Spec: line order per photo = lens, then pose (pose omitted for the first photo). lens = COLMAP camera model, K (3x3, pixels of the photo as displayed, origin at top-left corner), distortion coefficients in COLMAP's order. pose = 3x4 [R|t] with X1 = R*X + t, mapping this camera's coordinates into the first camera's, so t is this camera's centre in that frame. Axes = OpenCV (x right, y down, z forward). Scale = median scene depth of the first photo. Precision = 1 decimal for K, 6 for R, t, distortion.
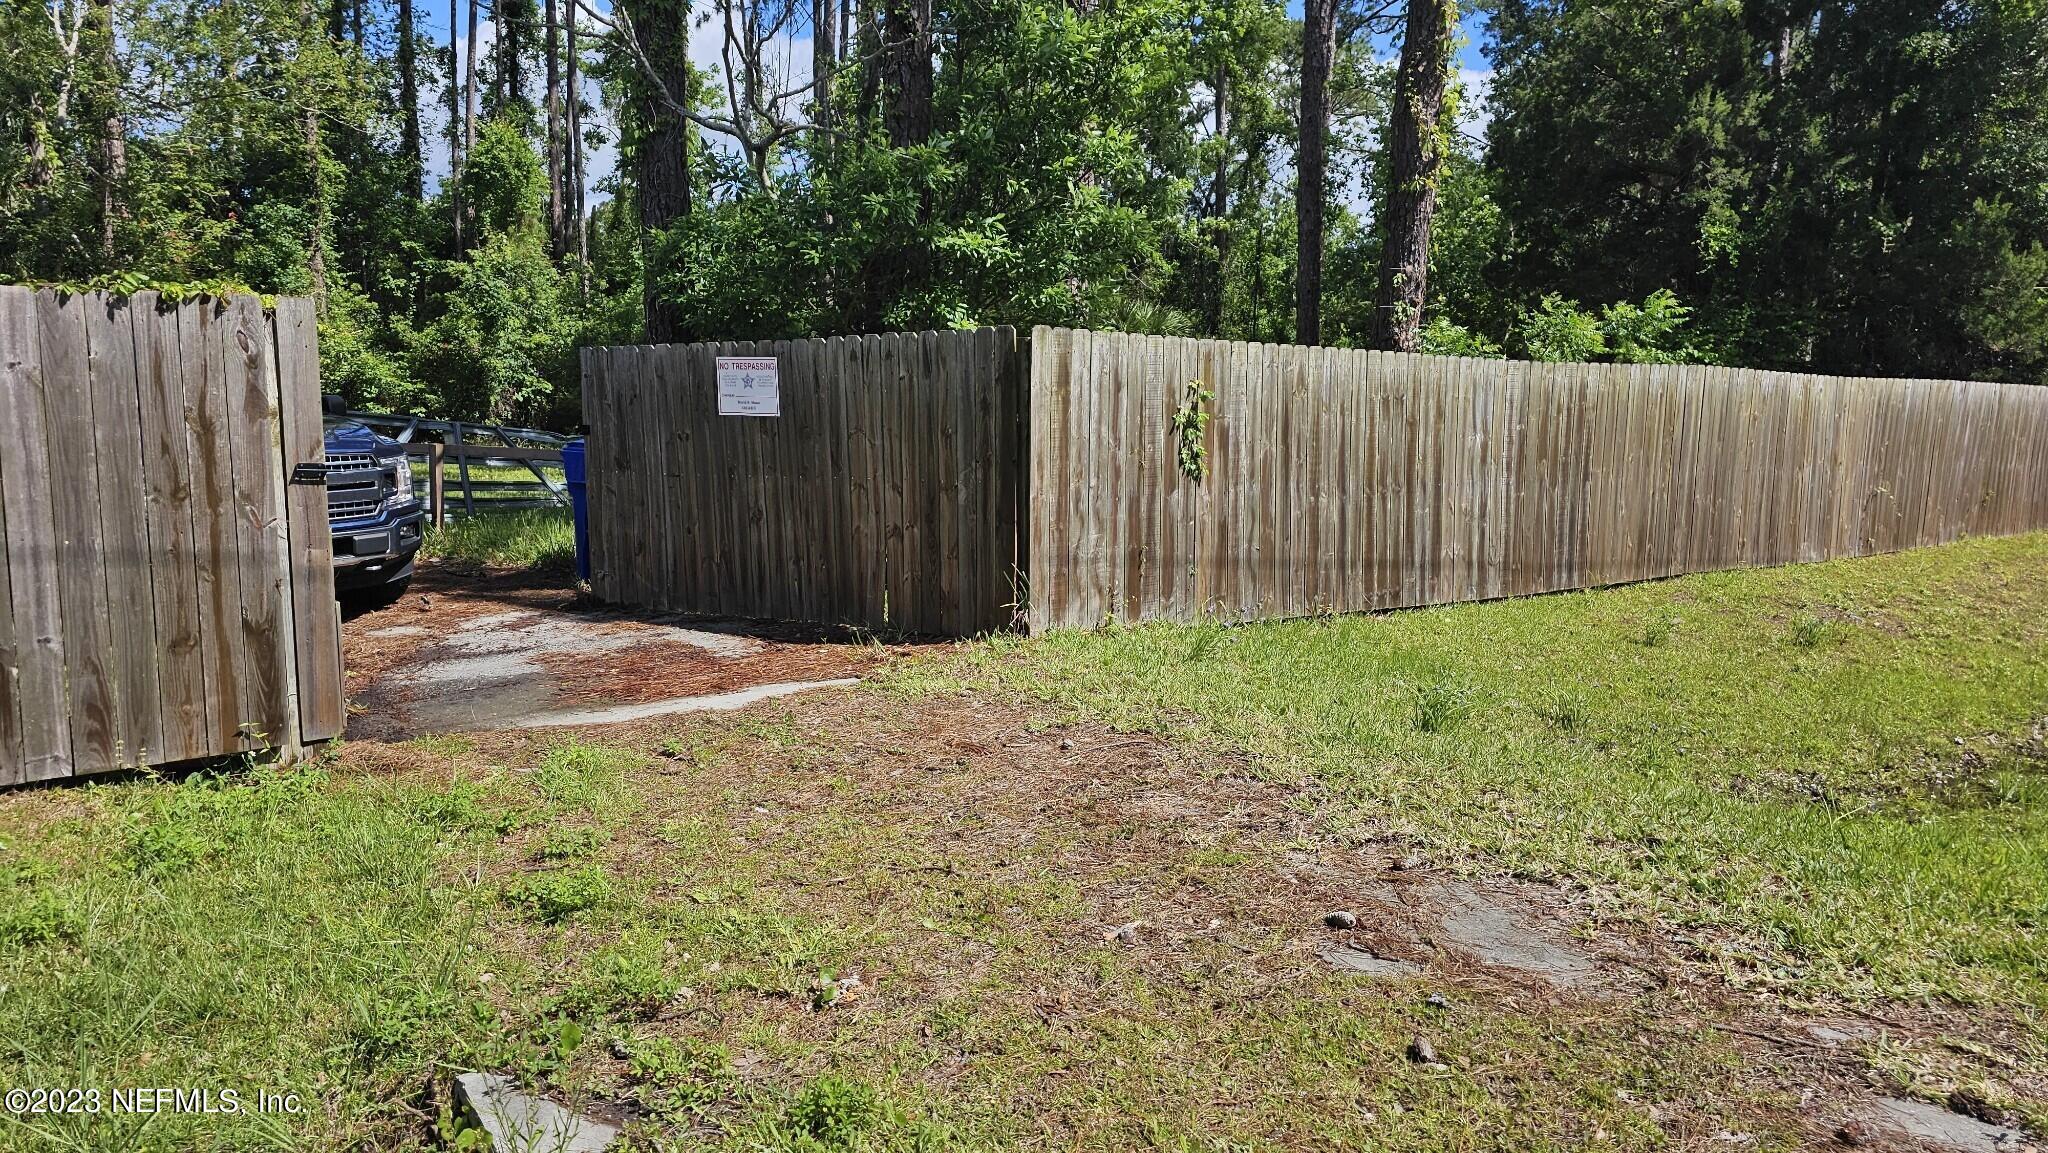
lens RADIAL K [[1339.3, 0, 1031.6], [0, 1339.3, 537.4], [0, 0, 1]] dist [0.087523, -0.079627]
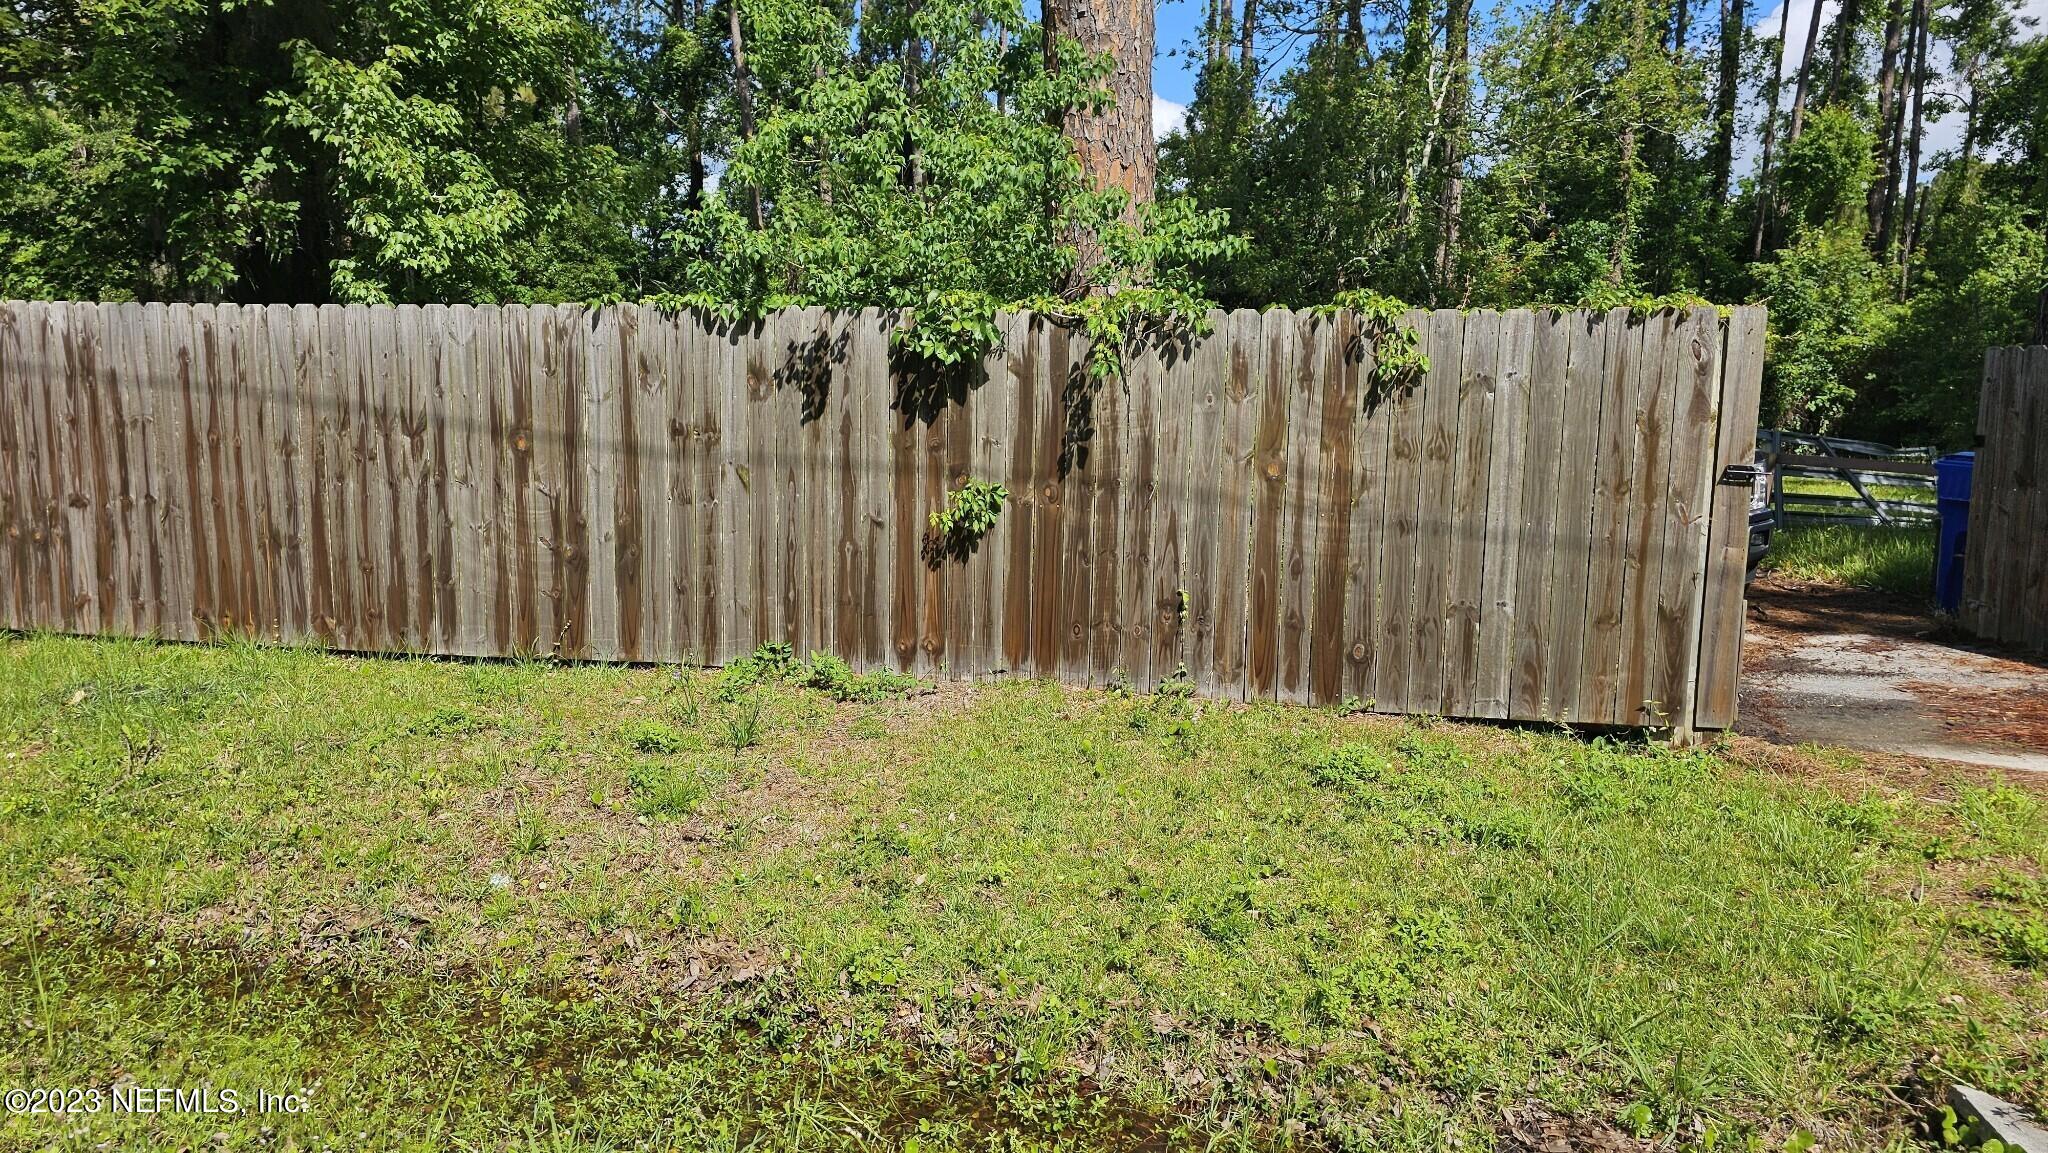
lens RADIAL K [[1371.3, 0, 1024.0], [0, 1371.3, 576.5], [0, 0, 1]] dist [0.092661, -0.080931]
pose [[0.678148, 0.099382, -0.728174, -0.057259], [-0.086289, 0.994729, 0.055401, 0.009526], [0.729842, 0.025264, 0.683149, -0.067420]]
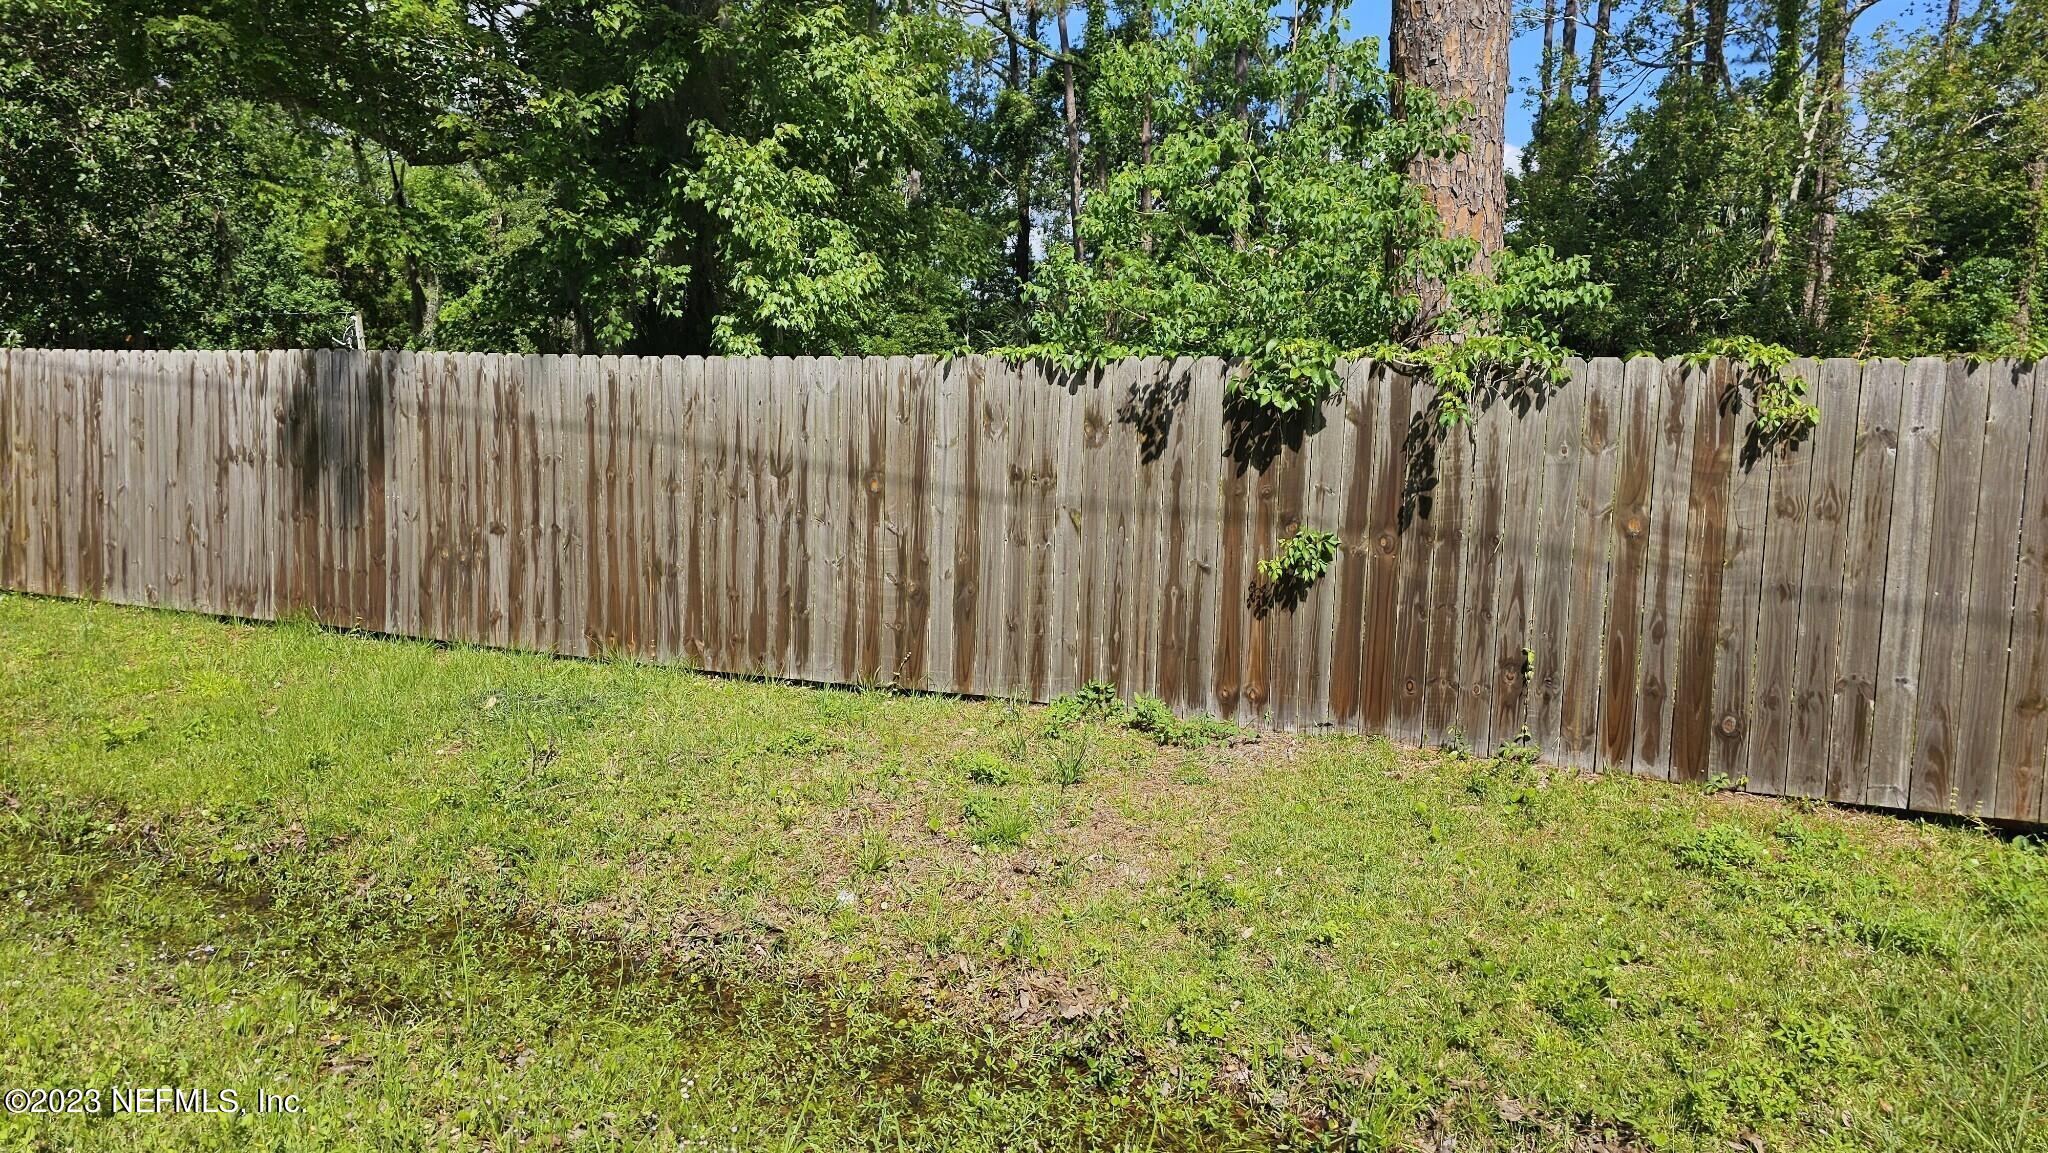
lens RADIAL K [[1374.3, 0, 1045.2], [0, 1374.3, 557.7], [0, 0, 1]] dist [0.081661, -0.067359]
pose [[0.518055, 0.084520, -0.851161, -0.062730], [-0.111232, 0.993313, 0.030935, 0.009316], [0.848084, 0.078650, 0.523992, -0.081535]]
